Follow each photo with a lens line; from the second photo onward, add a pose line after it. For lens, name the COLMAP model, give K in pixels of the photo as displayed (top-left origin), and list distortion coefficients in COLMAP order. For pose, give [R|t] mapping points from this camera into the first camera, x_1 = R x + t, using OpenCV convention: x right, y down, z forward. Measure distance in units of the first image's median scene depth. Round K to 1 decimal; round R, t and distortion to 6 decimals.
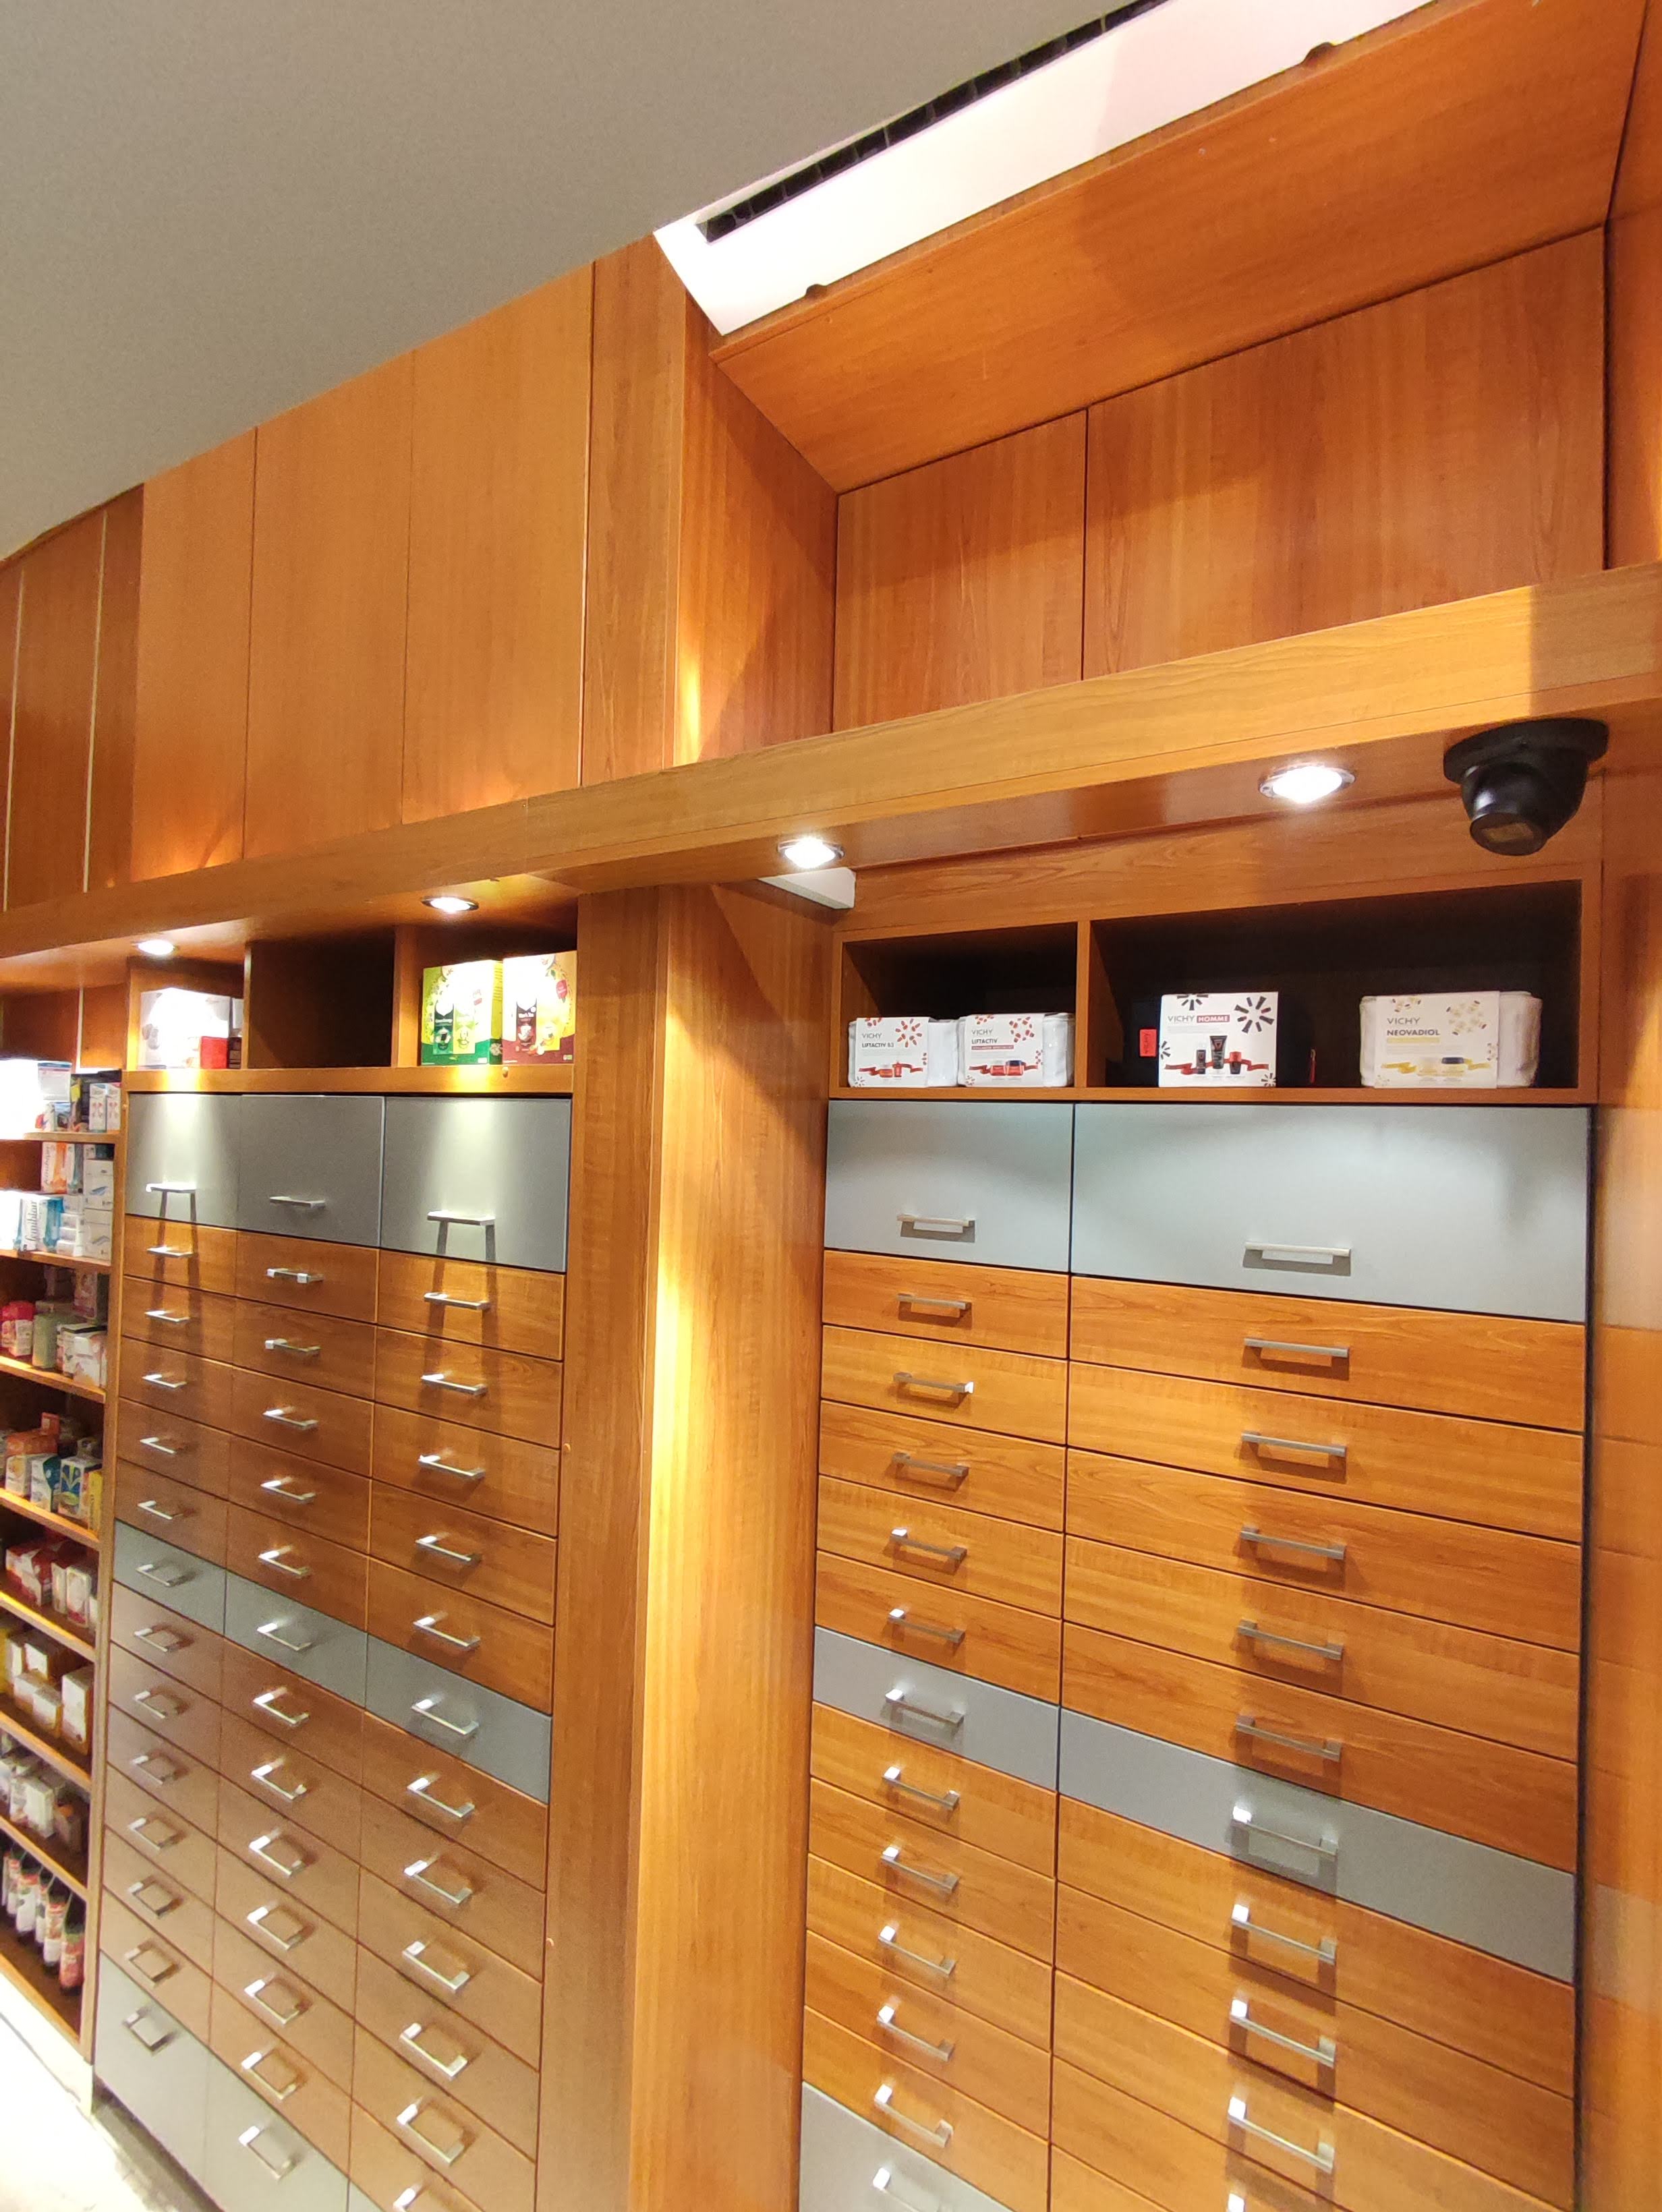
lens RADIAL K [[1010.2, 0, 826.3], [0, 1010.2, 1109.8], [0, 0, 1]] dist [-0.004367, -0.000754]
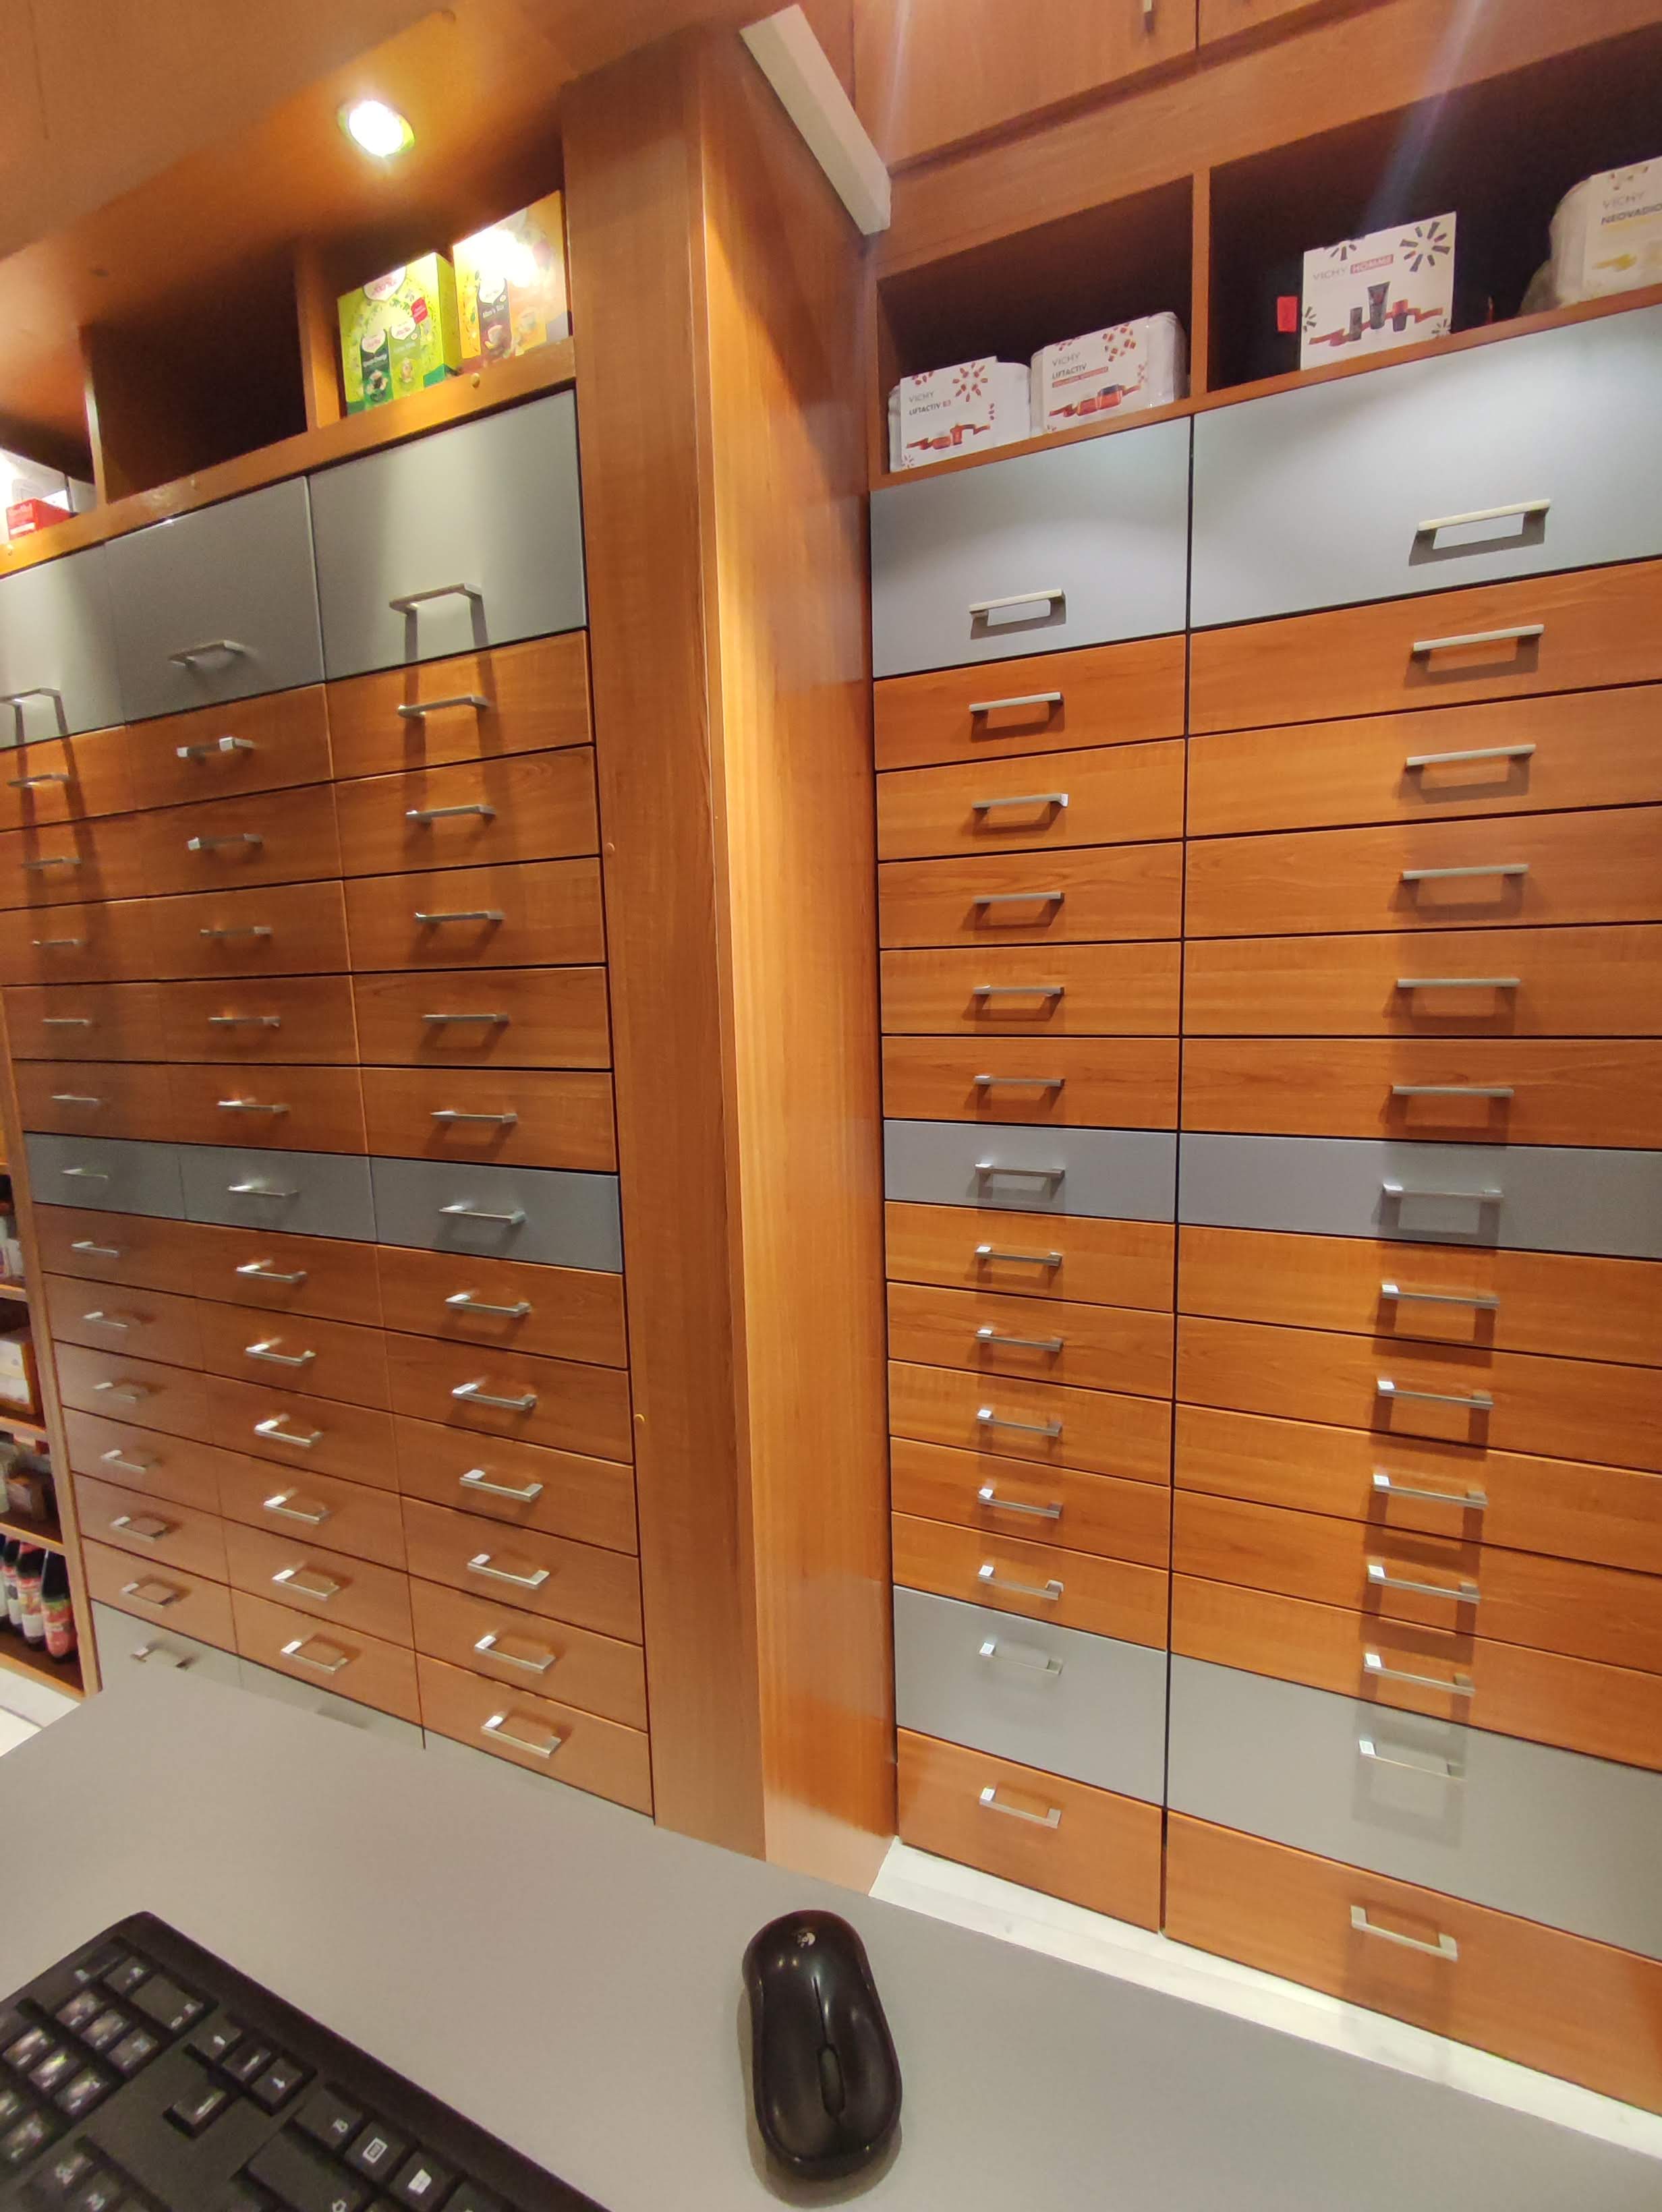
lens RADIAL K [[1013.0, 0, 828.1], [0, 1013.0, 1110.2], [0, 0, 1]] dist [-0.005045, -0.001438]
pose [[0.992265, -0.070615, 0.102099, -0.169613], [0.053642, 0.985602, 0.160347, 0.396936], [-0.111951, -0.153630, 0.981766, 0.135625]]
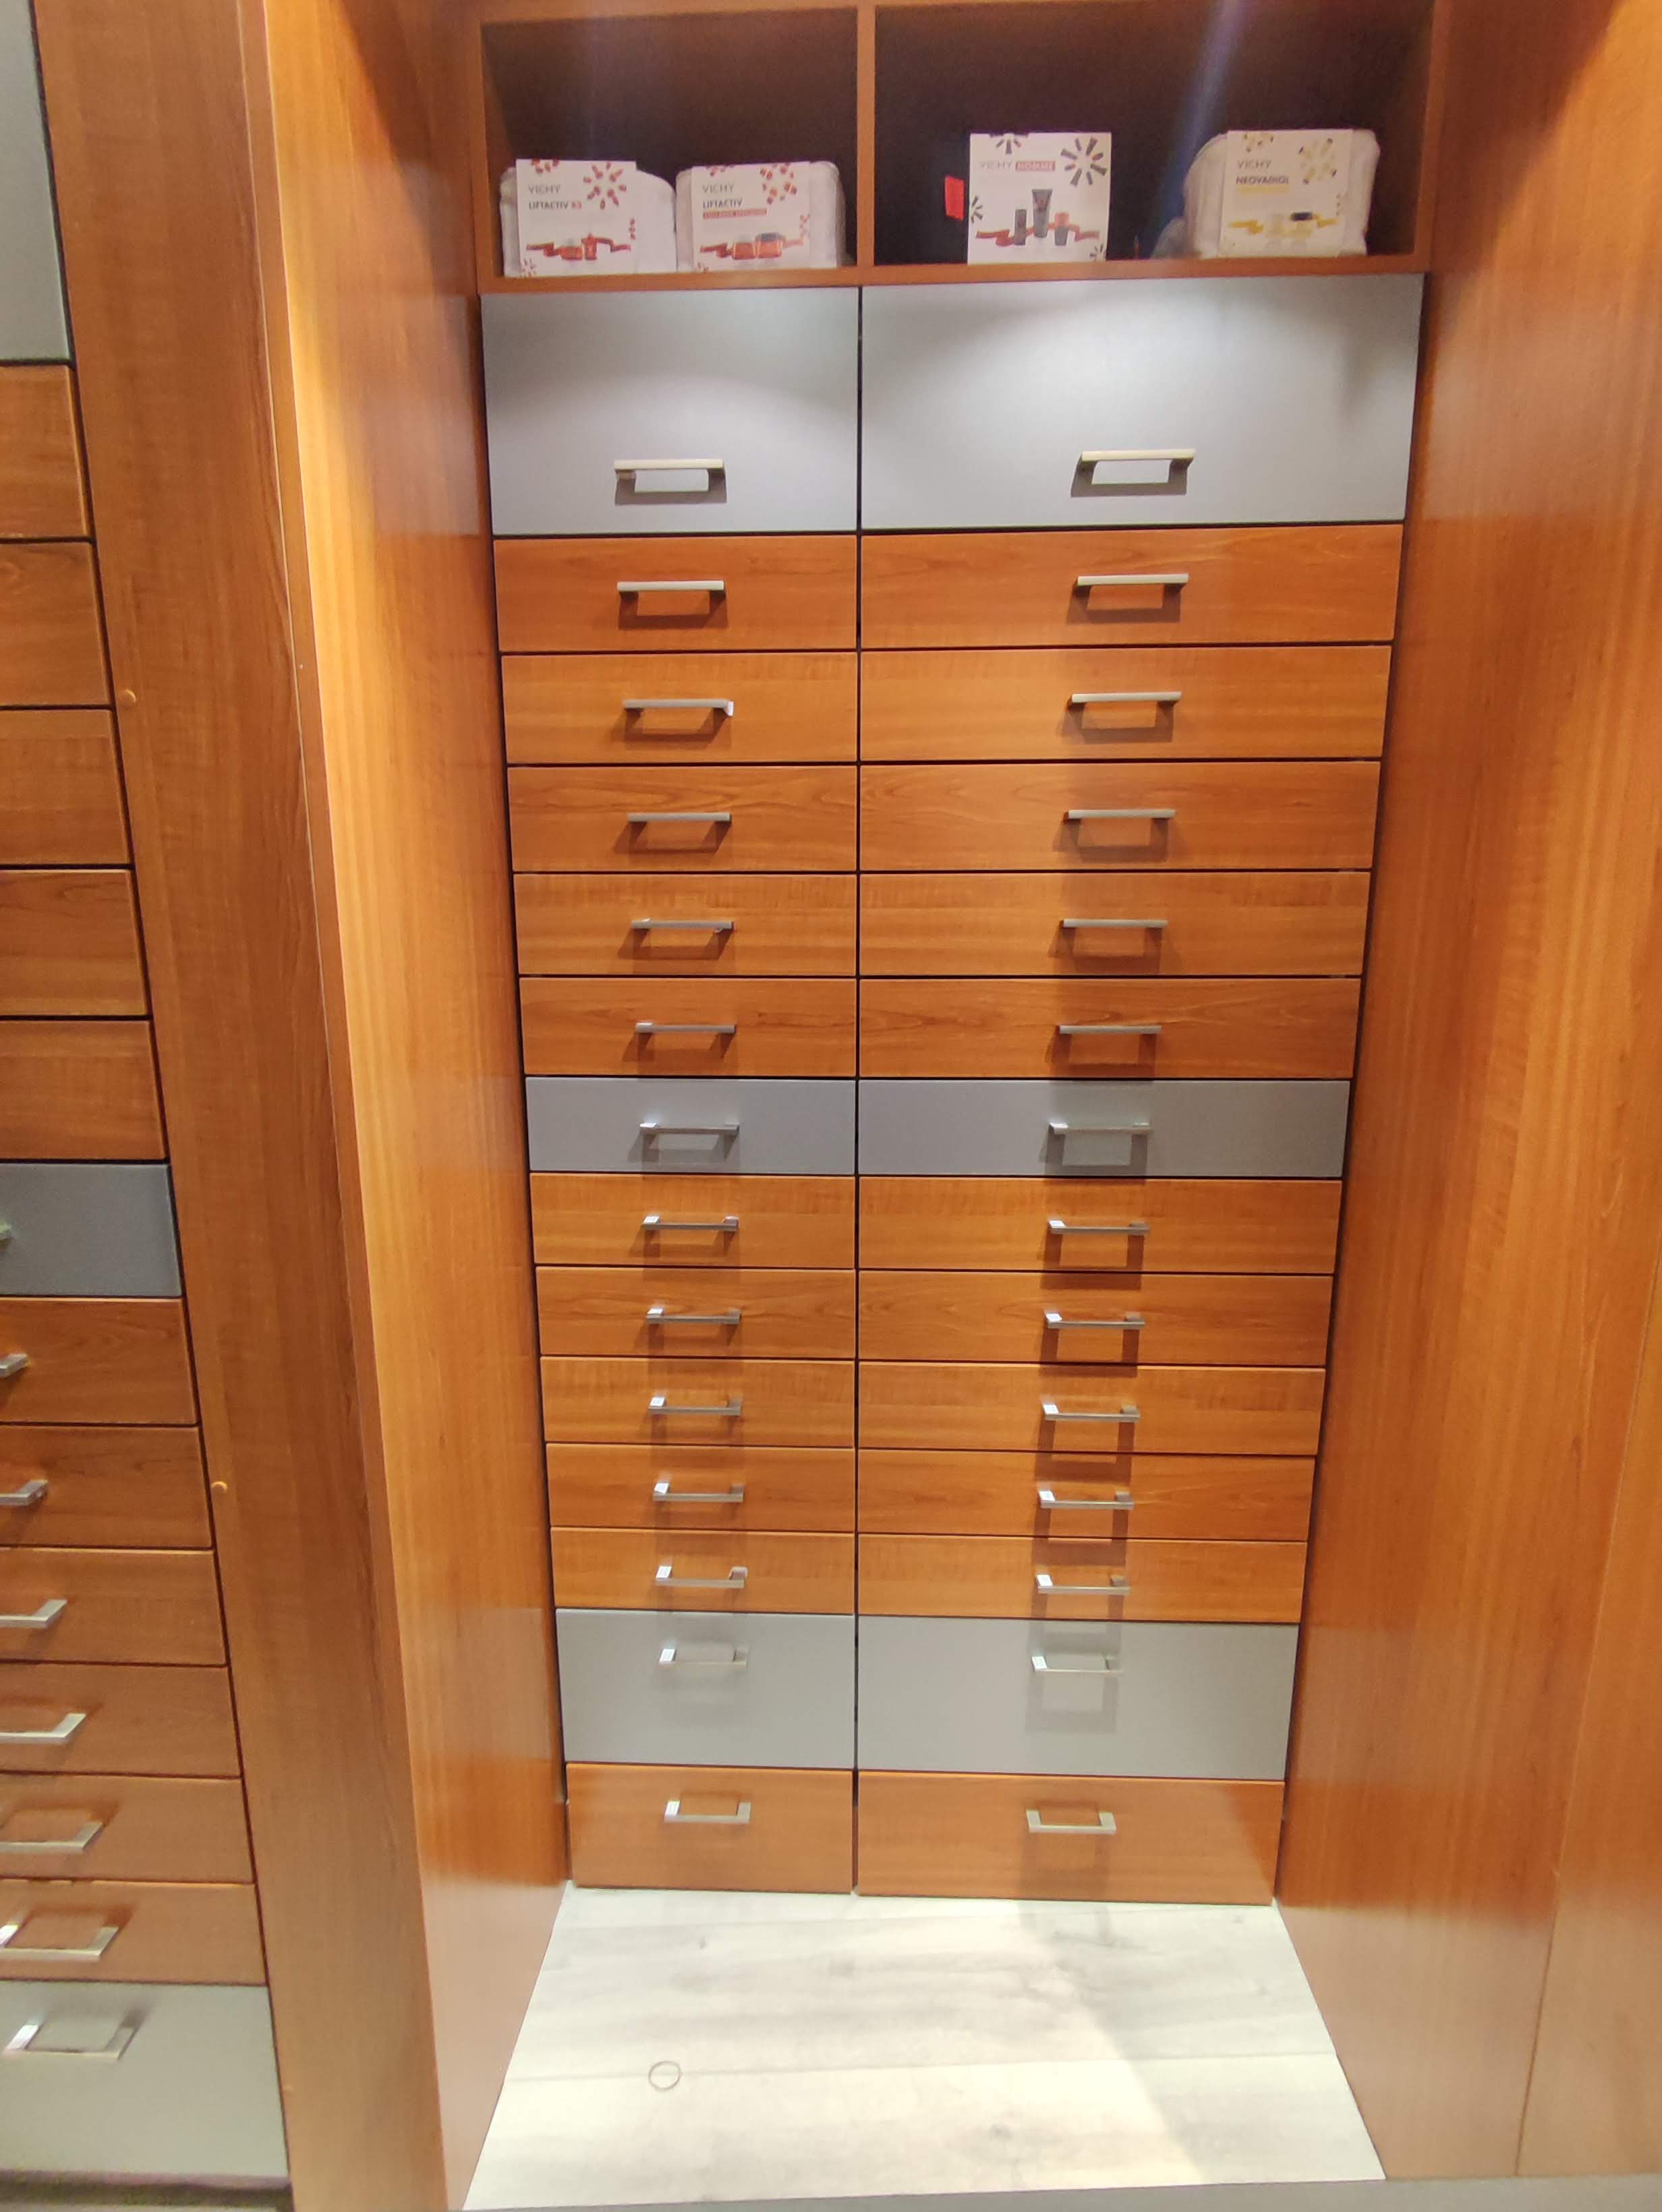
lens RADIAL K [[1010.2, 0, 826.3], [0, 1010.2, 1109.8], [0, 0, 1]] dist [-0.004367, -0.000754]
pose [[0.870999, -0.118916, 0.476676, -0.199678], [0.016987, 0.976973, 0.212685, 0.421324], [-0.490991, -0.177151, 0.852963, 0.264419]]
